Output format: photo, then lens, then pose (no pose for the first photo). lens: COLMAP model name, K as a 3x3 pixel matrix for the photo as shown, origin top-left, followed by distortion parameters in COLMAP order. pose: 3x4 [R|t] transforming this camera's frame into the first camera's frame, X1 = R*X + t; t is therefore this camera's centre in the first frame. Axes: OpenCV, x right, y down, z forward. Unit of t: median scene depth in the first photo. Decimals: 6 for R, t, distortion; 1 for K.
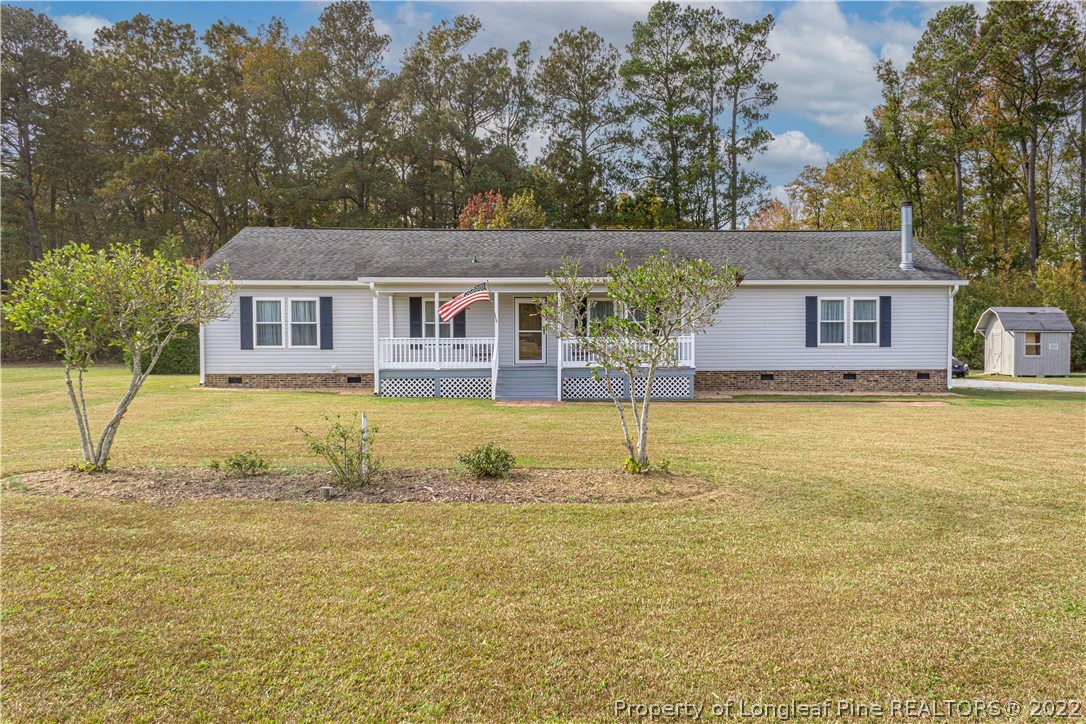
lens RADIAL K [[528.2, 0, 512.7], [0, 528.2, 348.3], [0, 0, 1]] dist [-0.003422, -0.000265]
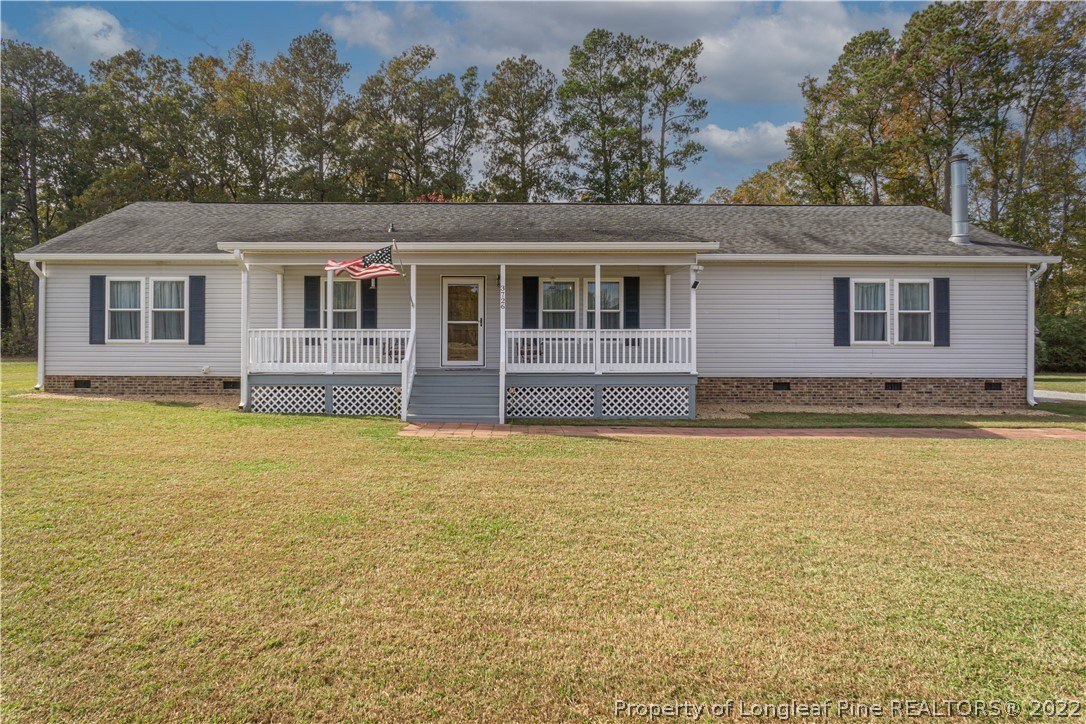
lens RADIAL K [[528.2, 0, 512.7], [0, 528.2, 348.3], [0, 0, 1]] dist [-0.003422, -0.000265]
pose [[0.993529, 0.008453, 0.113263, 0.020476], [-0.008672, 0.999961, 0.001442, 0.003168], [-0.113247, -0.002415, 0.993564, 0.271488]]
